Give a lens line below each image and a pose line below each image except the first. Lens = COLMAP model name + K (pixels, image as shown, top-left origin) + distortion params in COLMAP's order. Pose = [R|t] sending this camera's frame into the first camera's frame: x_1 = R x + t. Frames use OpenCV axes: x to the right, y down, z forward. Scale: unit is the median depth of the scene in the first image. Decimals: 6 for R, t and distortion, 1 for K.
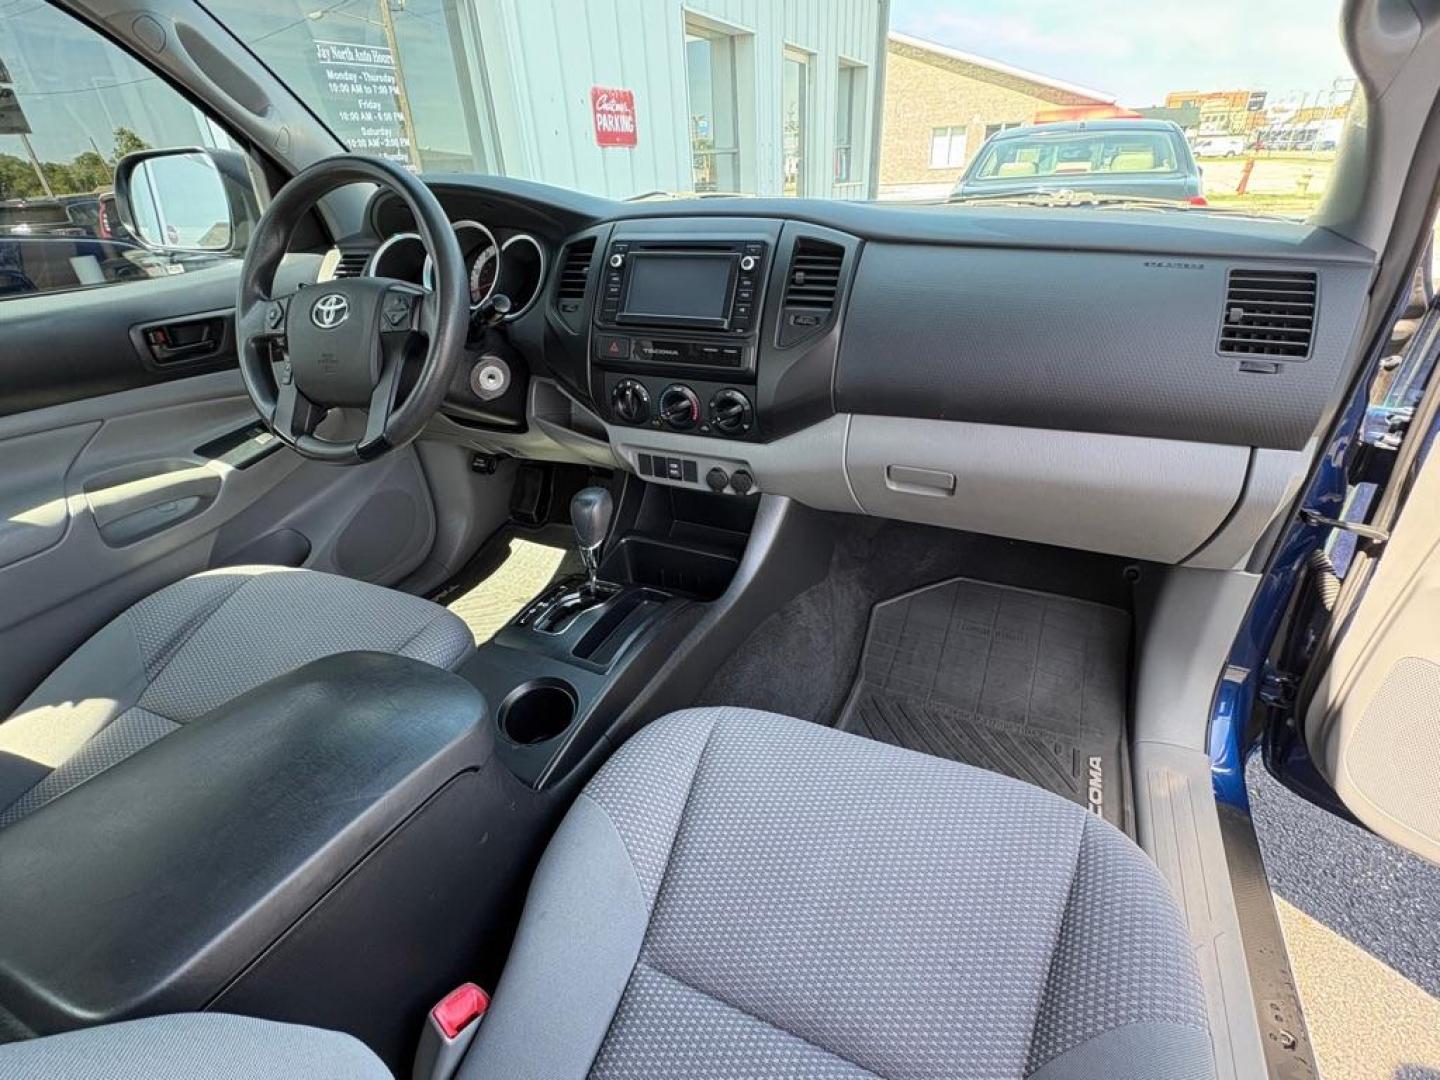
lens RADIAL K [[683.7, 0, 716.7], [0, 683.7, 547.8], [0, 0, 1]] dist [0.000848, -0.002052]
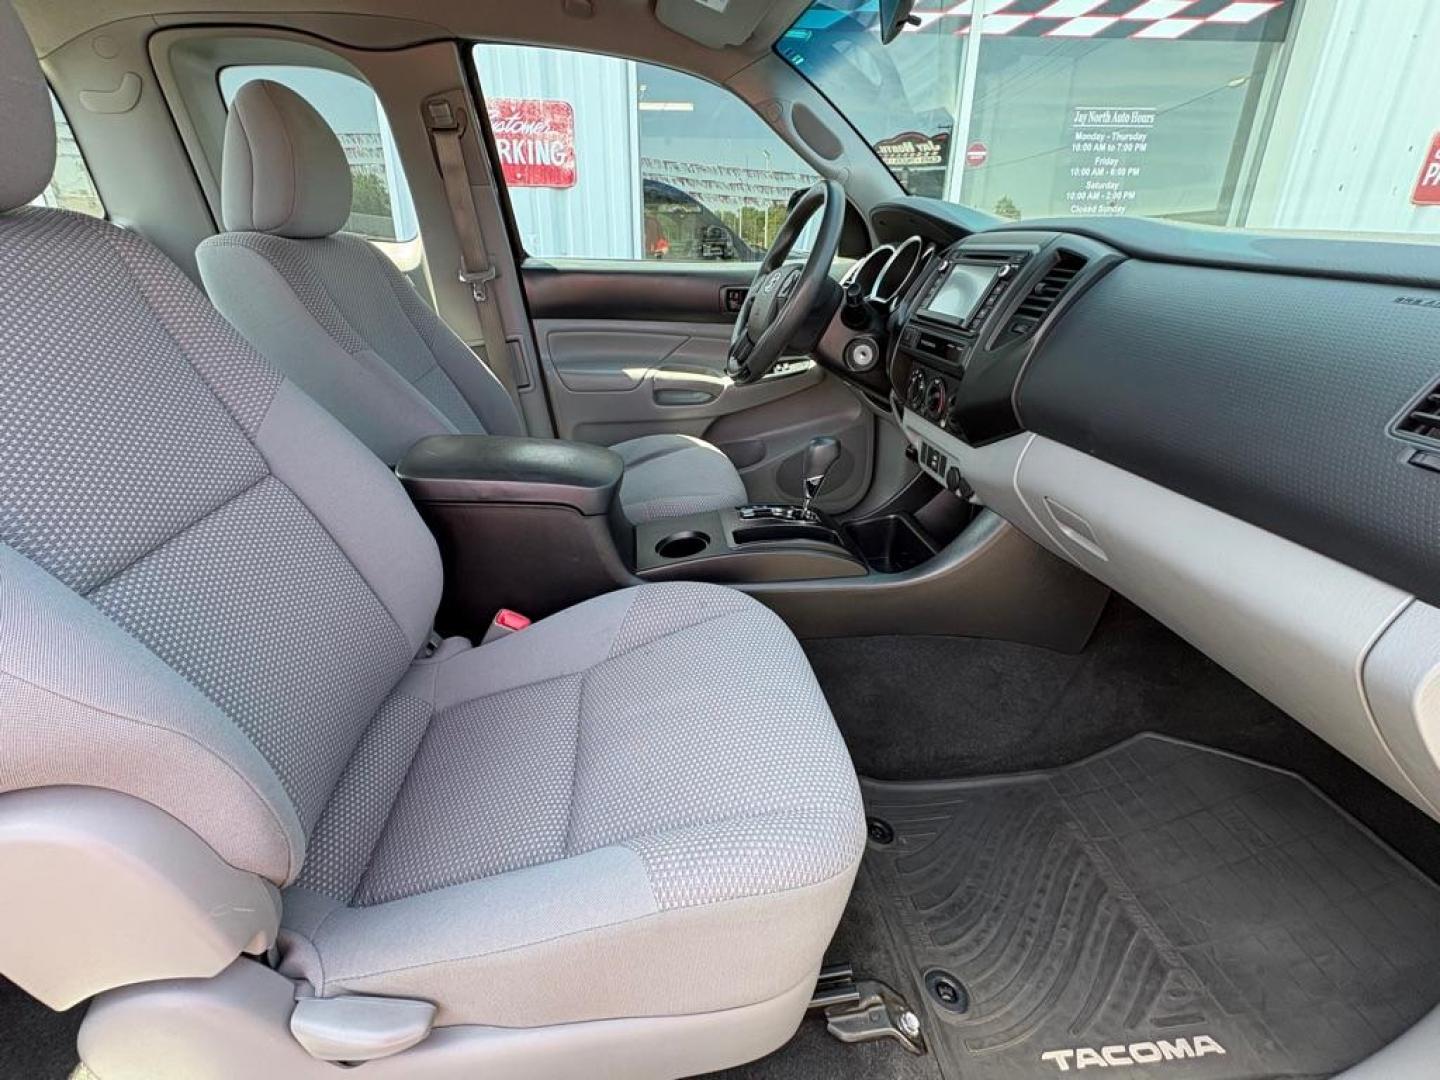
lens RADIAL K [[683.7, 0, 716.7], [0, 683.7, 547.8], [0, 0, 1]] dist [0.000848, -0.002052]
pose [[0.516911, 0.386903, -0.763616, 0.634418], [-0.443701, 0.883950, 0.147520, -0.000619], [0.732074, 0.262563, 0.628592, 0.108316]]
